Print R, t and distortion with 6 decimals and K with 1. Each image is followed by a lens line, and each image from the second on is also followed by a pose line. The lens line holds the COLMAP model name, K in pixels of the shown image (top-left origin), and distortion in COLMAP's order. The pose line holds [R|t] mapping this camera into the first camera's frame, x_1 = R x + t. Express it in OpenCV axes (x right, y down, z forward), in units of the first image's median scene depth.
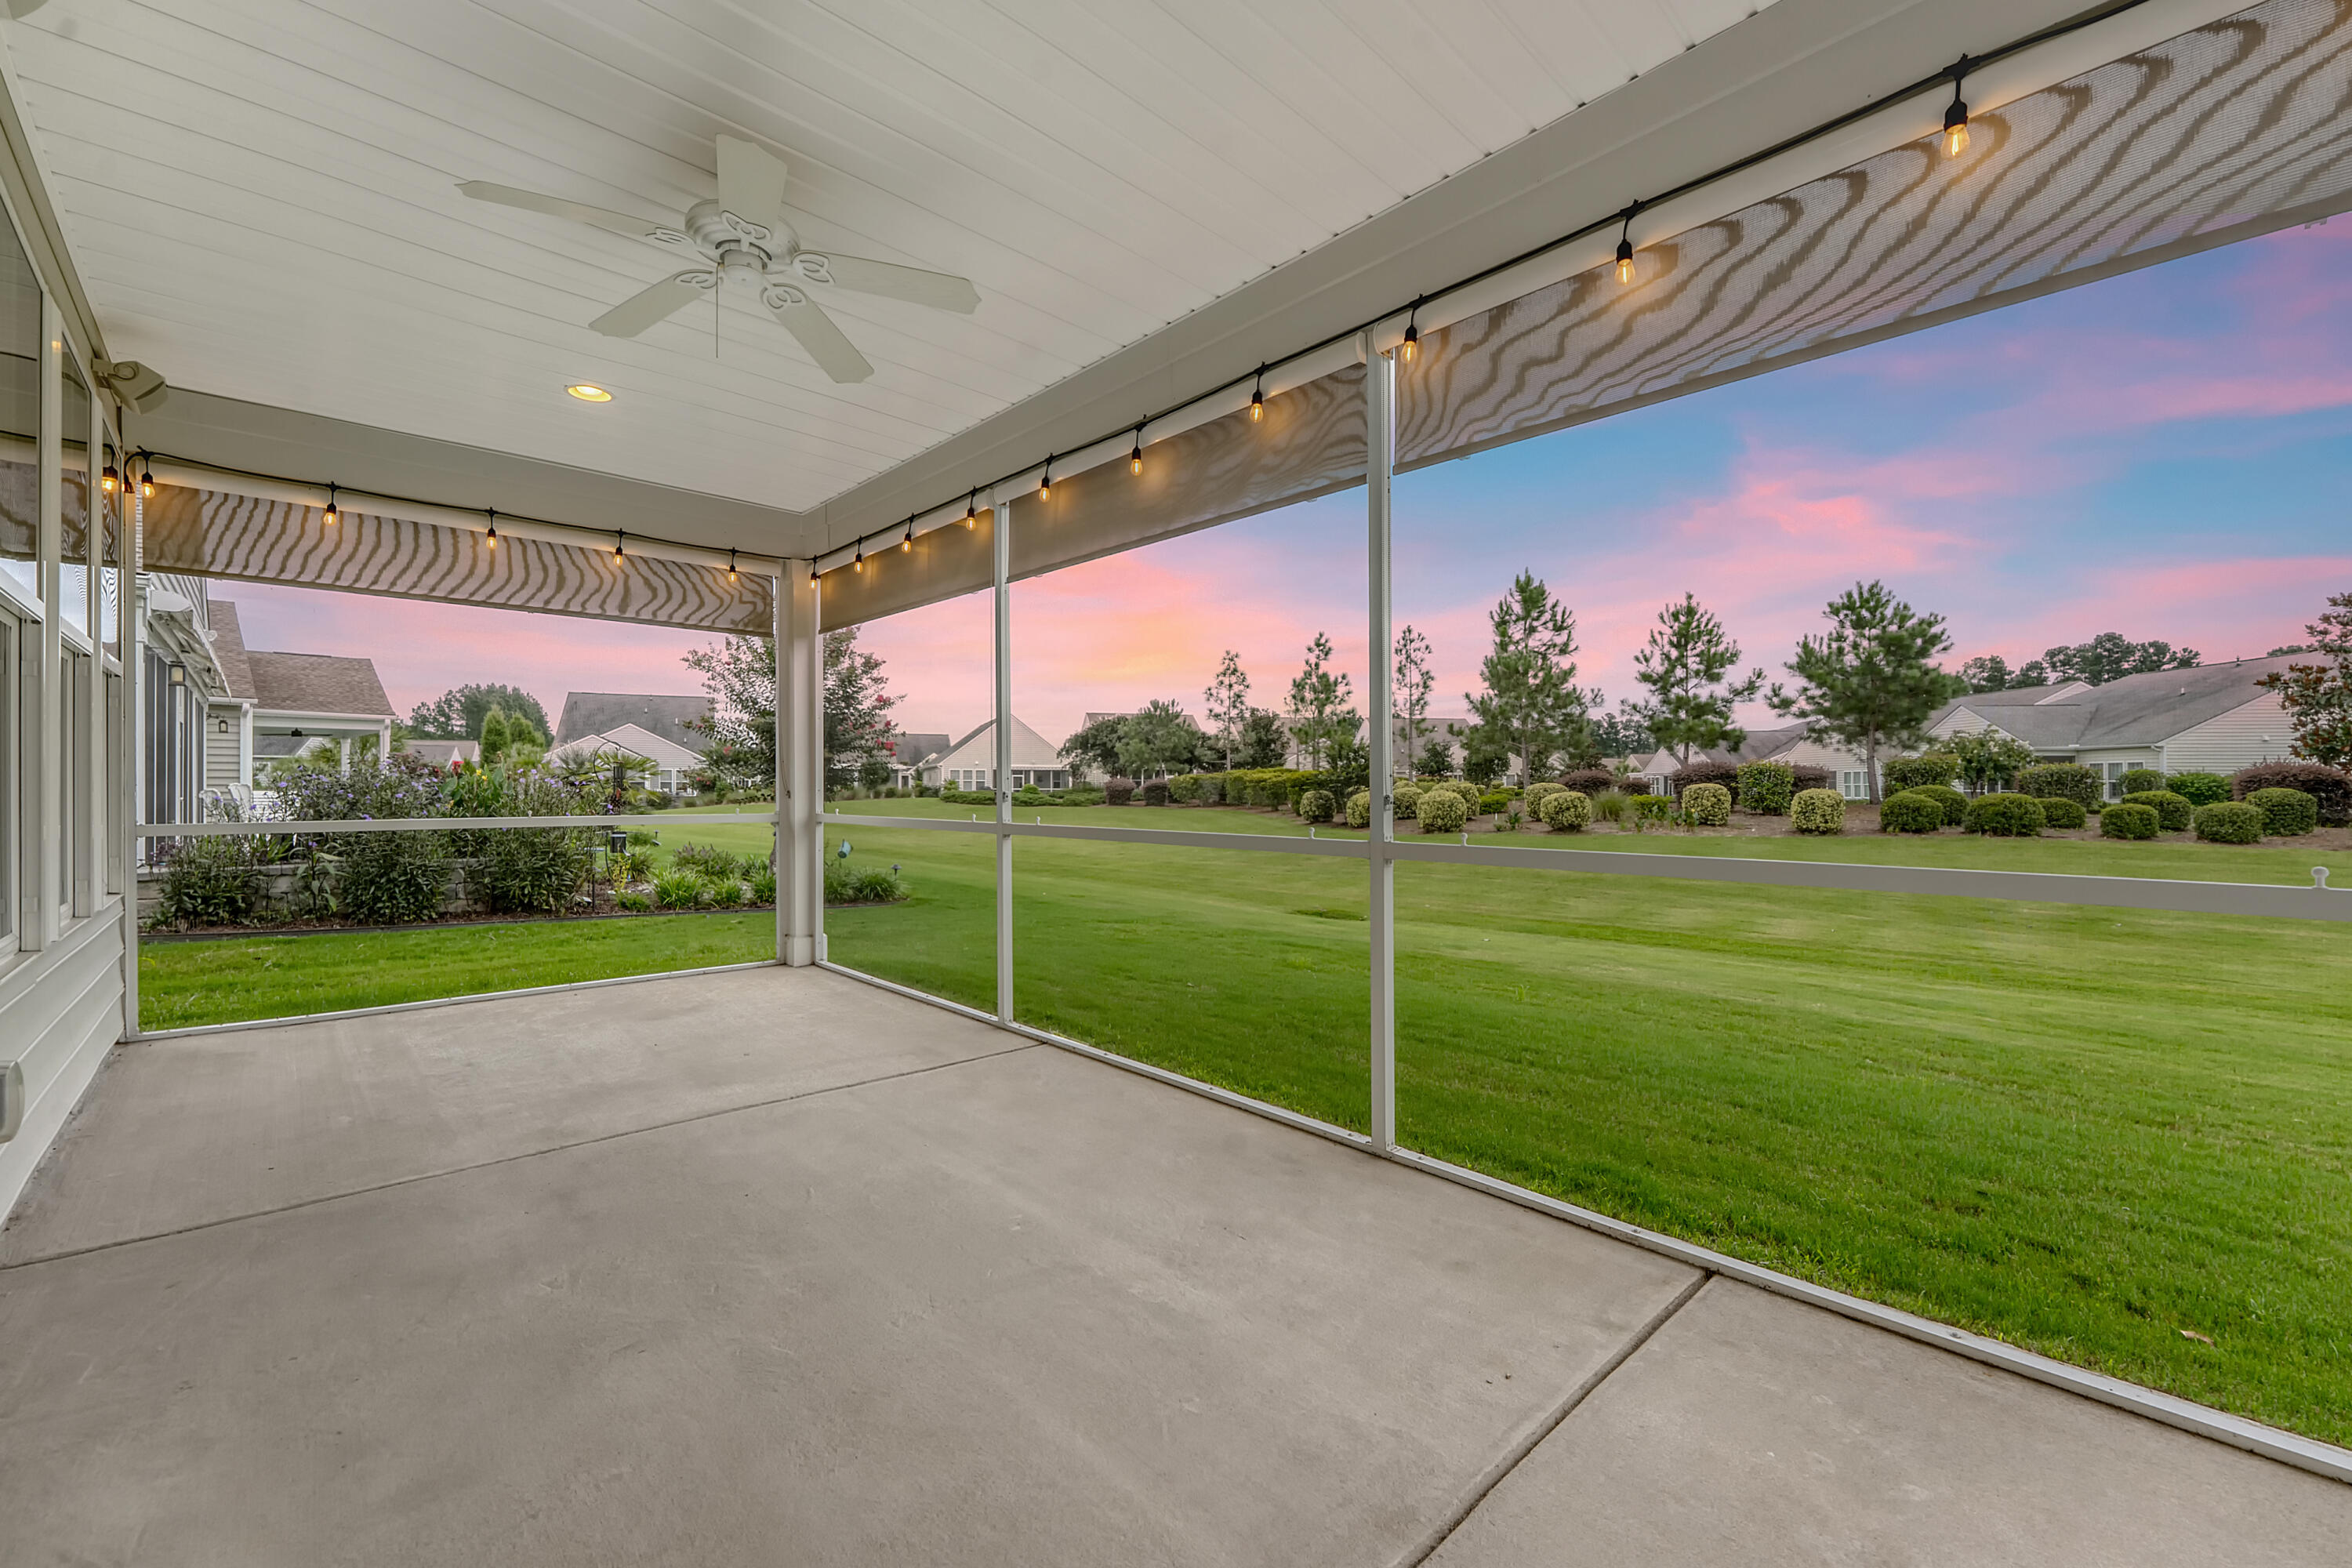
lens RADIAL K [[973.8, 0, 1151.3], [0, 973.8, 783.6], [0, 0, 1]] dist [-0.000928, -0.000291]
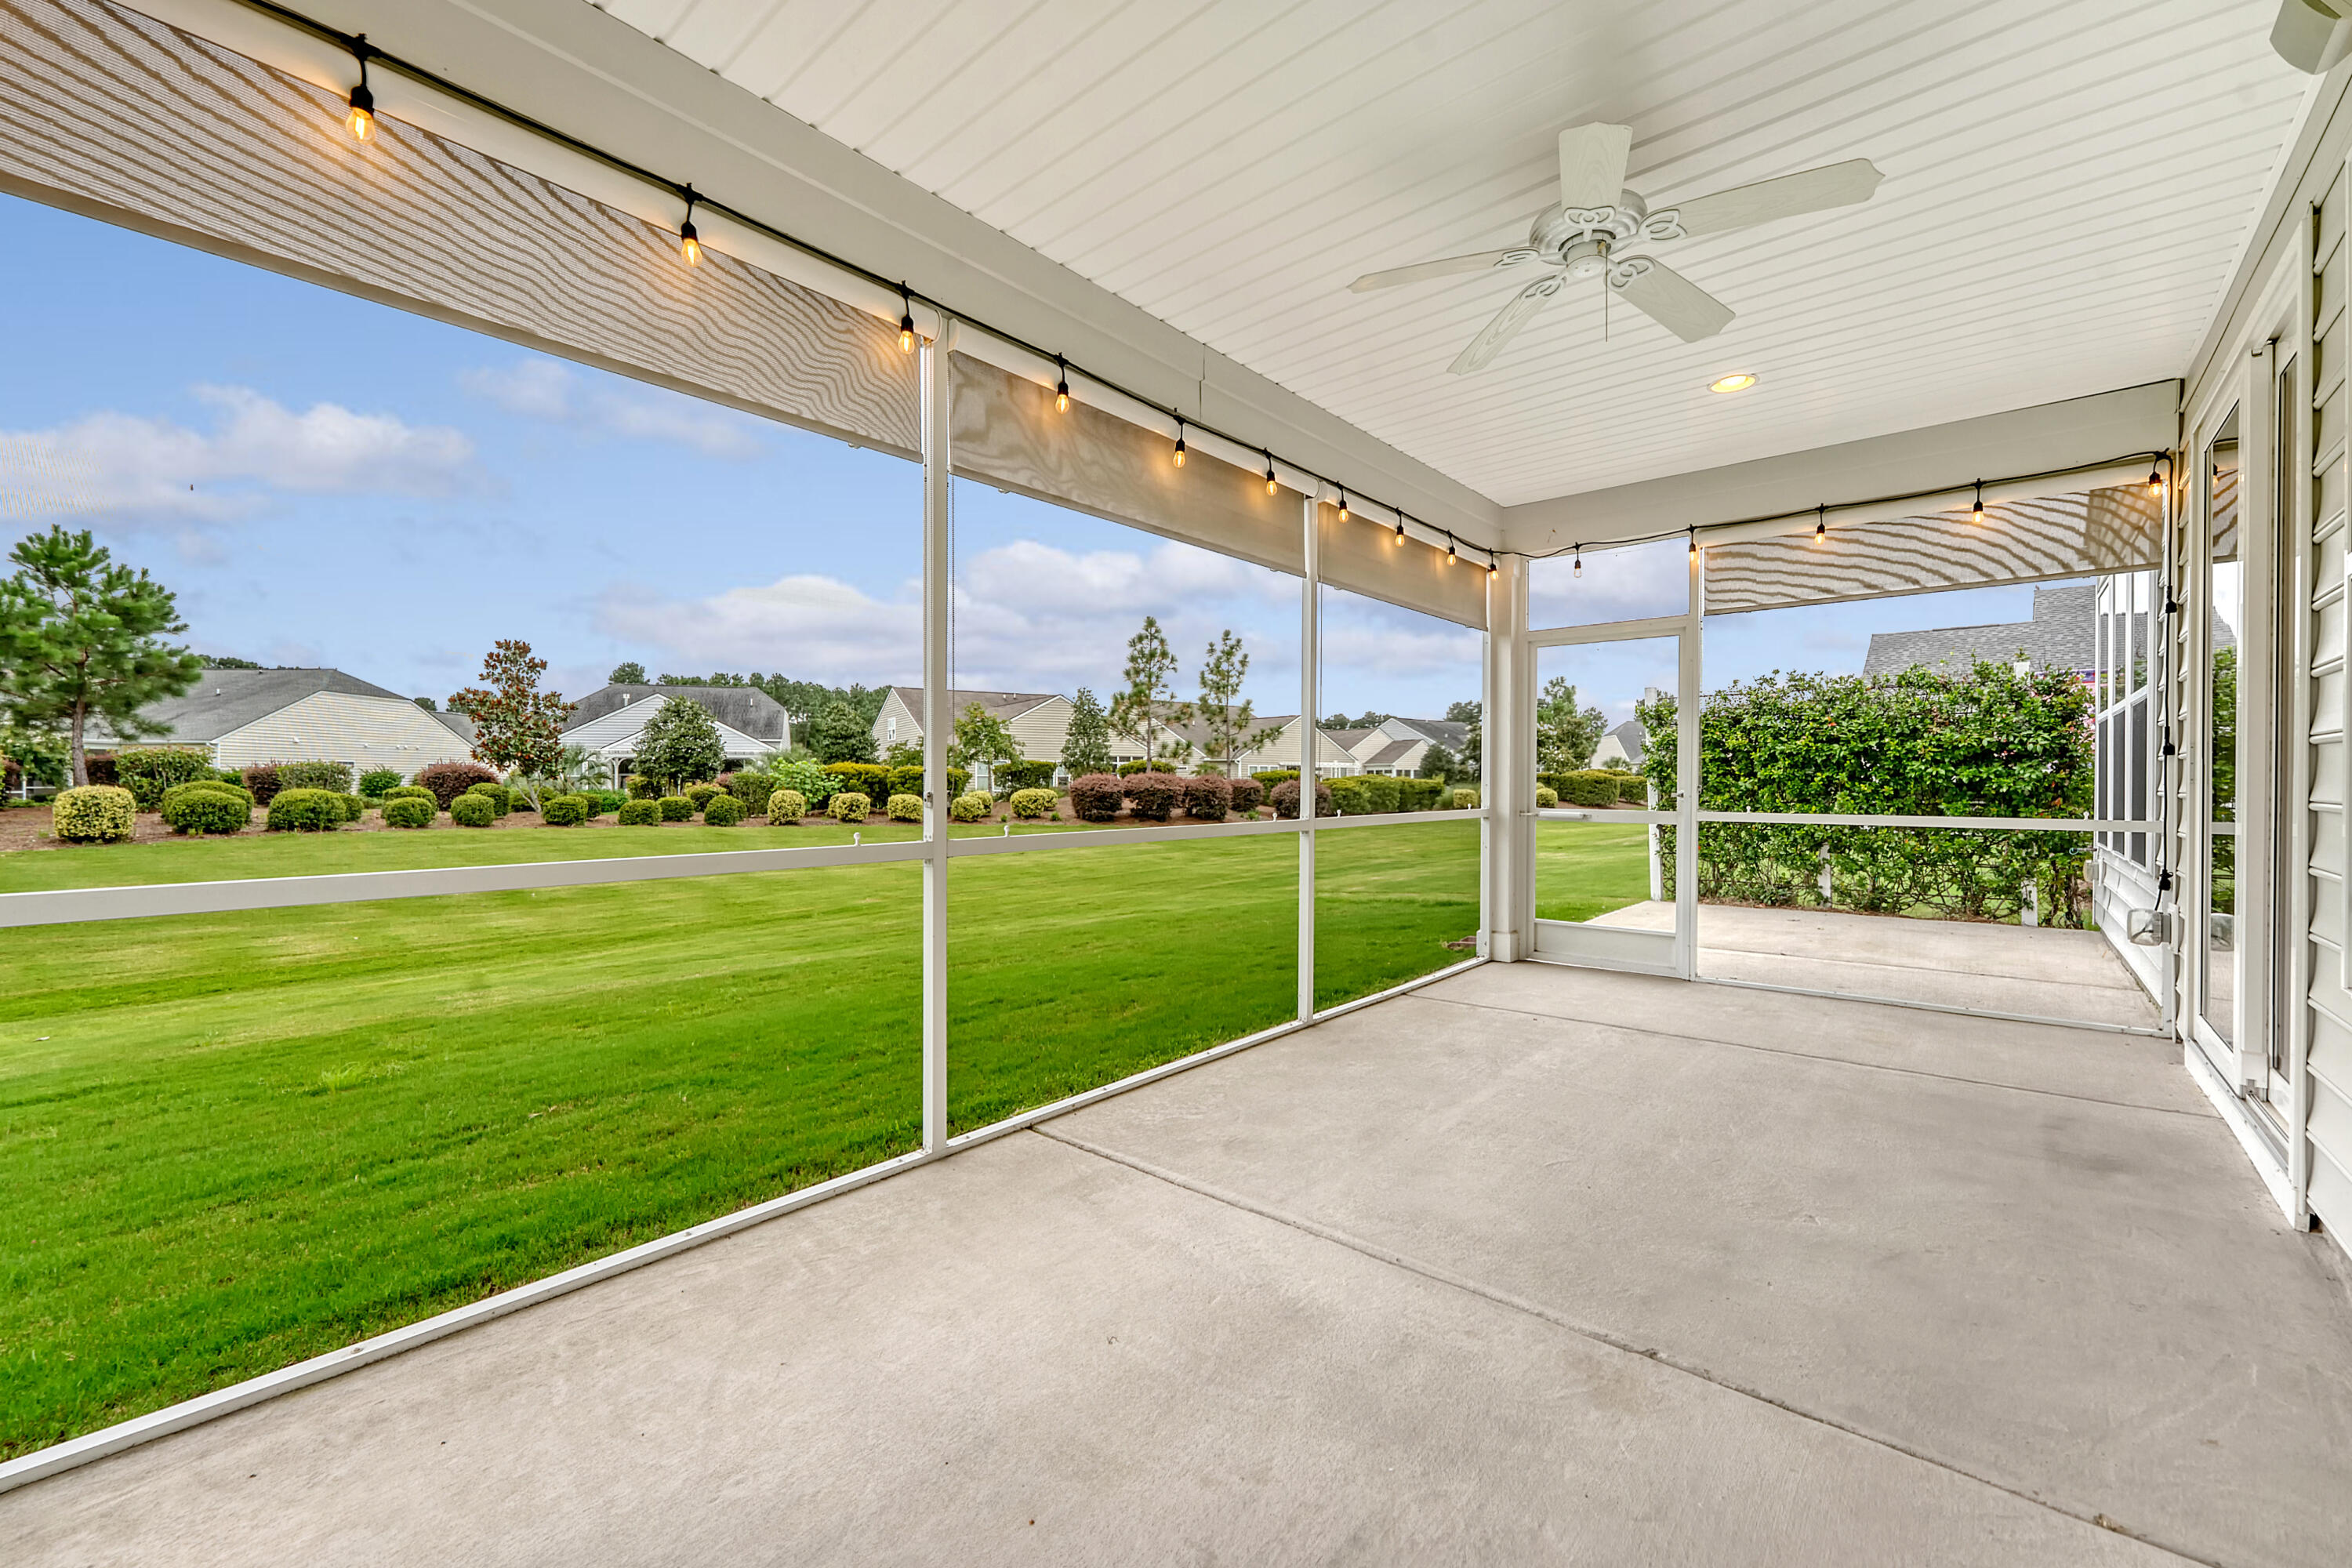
lens RADIAL K [[973.8, 0, 1151.3], [0, 973.8, 783.6], [0, 0, 1]] dist [-0.000928, -0.000291]
pose [[-0.125339, -0.002952, 0.992110, -0.231022], [-0.001231, 0.999995, 0.002820, 0.000510], [-0.992113, -0.000868, -0.125342, 0.268532]]
